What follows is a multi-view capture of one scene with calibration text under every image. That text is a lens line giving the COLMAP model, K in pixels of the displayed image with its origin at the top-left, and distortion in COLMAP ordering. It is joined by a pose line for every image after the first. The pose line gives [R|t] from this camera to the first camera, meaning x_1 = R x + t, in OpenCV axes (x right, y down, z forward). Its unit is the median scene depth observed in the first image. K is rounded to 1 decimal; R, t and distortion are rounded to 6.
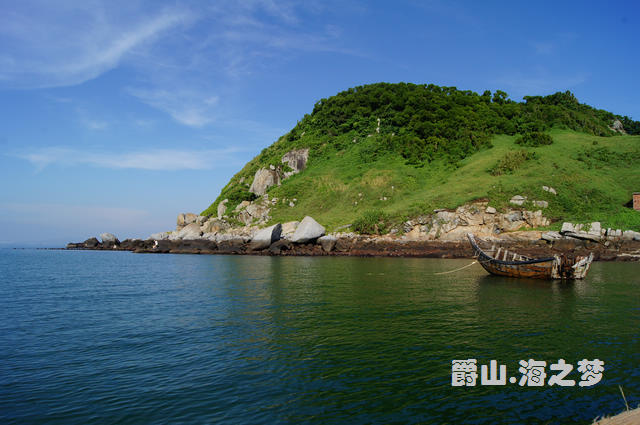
lens RADIAL K [[499.3, 0, 318.5], [0, 499.3, 214.2], [0, 0, 1]] dist [-0.077028, 0.001771]
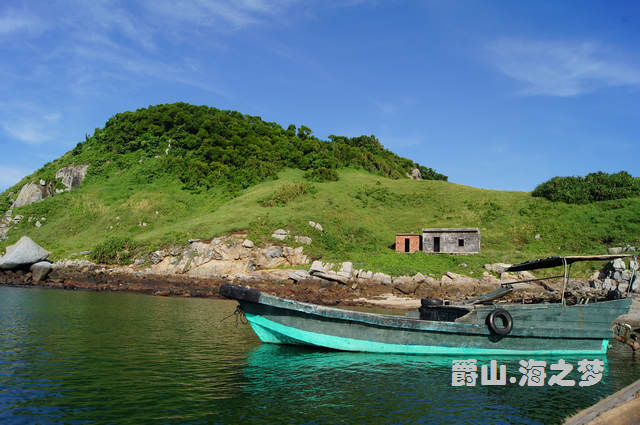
lens RADIAL K [[499.3, 0, 319.8], [0, 499.3, 212.3], [0, 0, 1]] dist [-0.077028, 0.001771]
pose [[0.950242, 0.082209, 0.300469, 0.145823], [-0.057460, 0.994255, -0.090311, 0.006876], [-0.306167, 0.068552, 0.949506, 0.084456]]
